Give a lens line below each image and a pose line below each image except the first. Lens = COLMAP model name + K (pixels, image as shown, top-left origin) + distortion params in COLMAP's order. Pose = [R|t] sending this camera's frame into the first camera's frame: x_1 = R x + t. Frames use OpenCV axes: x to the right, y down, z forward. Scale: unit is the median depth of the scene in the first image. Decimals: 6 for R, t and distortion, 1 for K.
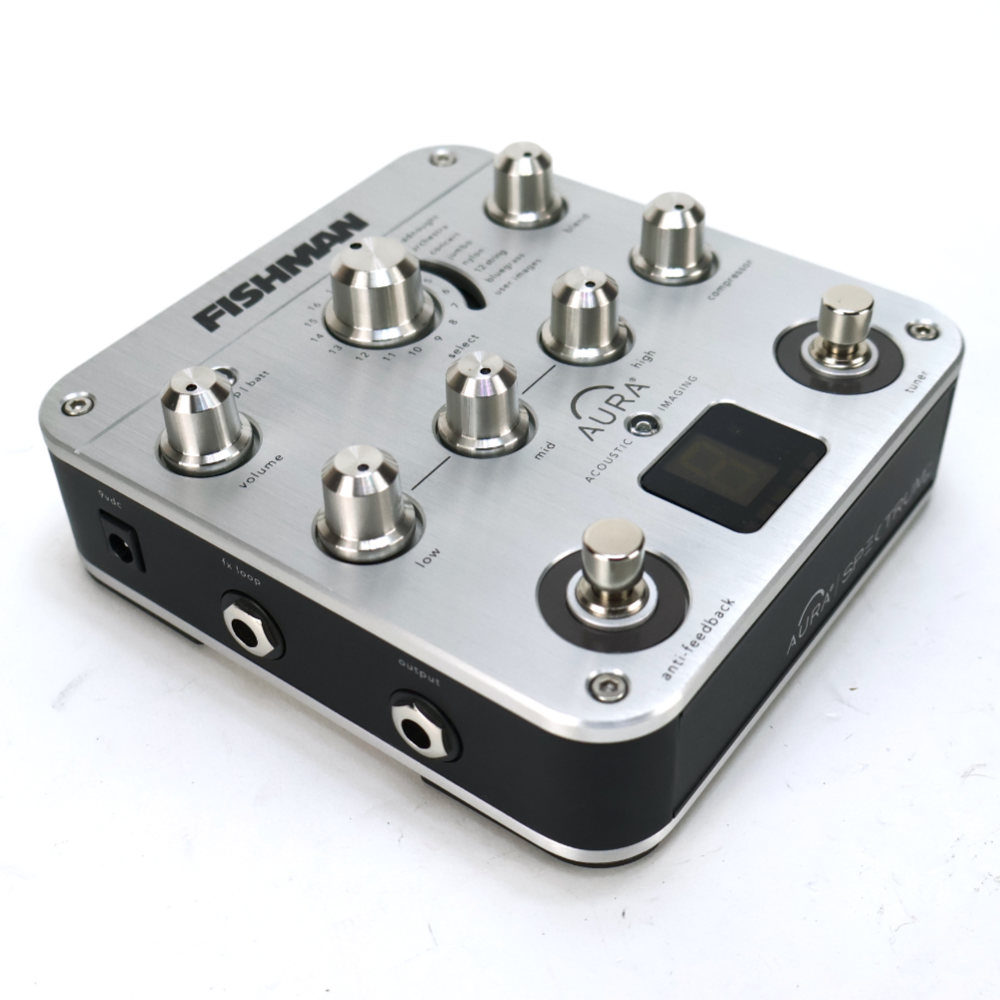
lens RADIAL K [[1440.4, 0, 505.4], [0, 1440.4, 500.5], [0, 0, 1]] dist [0.000123, 0.000000]
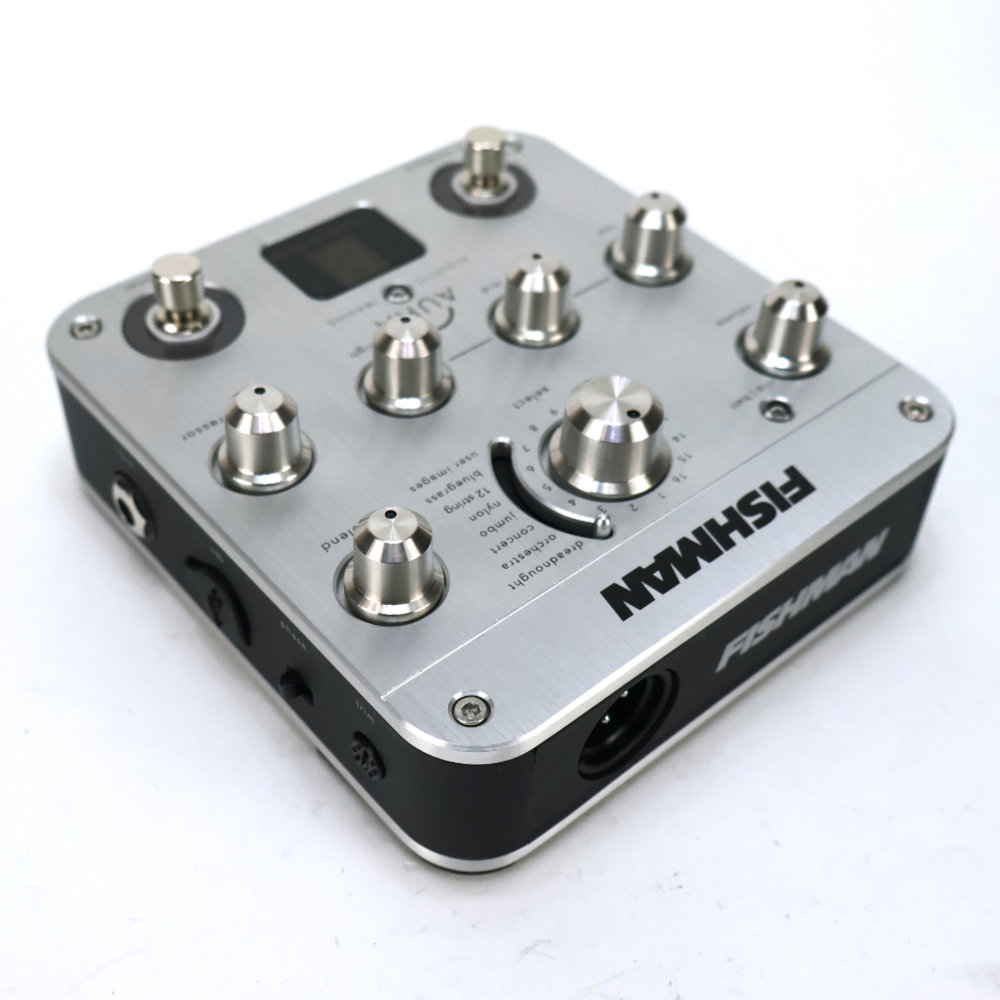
lens RADIAL K [[1440.4, 0, 506.4], [0, 1440.4, 498.8], [0, 0, 1]] dist [0.000123, 0.000000]
pose [[-0.975290, -0.158006, 0.154413, -0.168640], [0.147342, 0.055597, 0.987522, -1.033381], [-0.164619, 0.985872, -0.030942, 1.062512]]
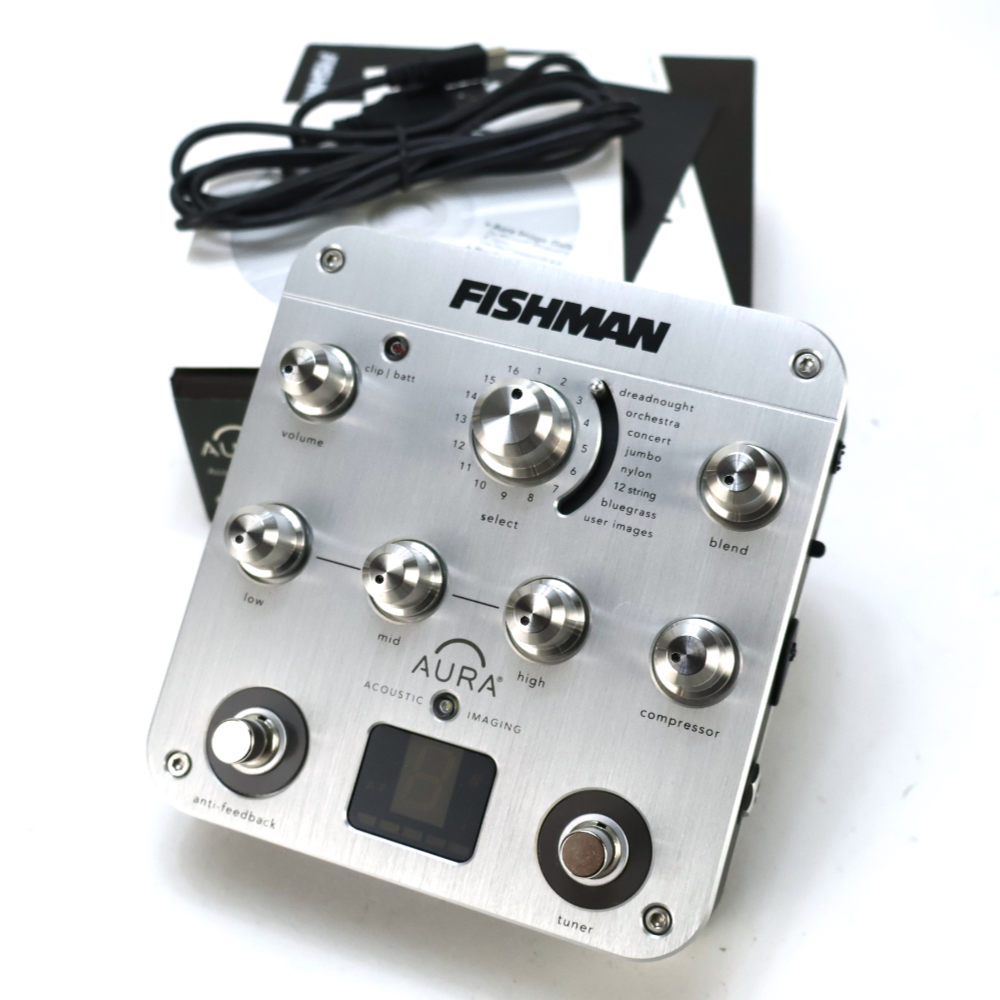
lens RADIAL K [[1440.4, 0, 504.2], [0, 1440.4, 498.3], [0, 0, 1]] dist [0.000123, 0.000000]
pose [[0.345739, 0.916247, -0.202378, 0.175963], [-0.478383, 0.357661, 0.802015, -0.977336], [0.807226, -0.180473, 0.561974, 0.364481]]
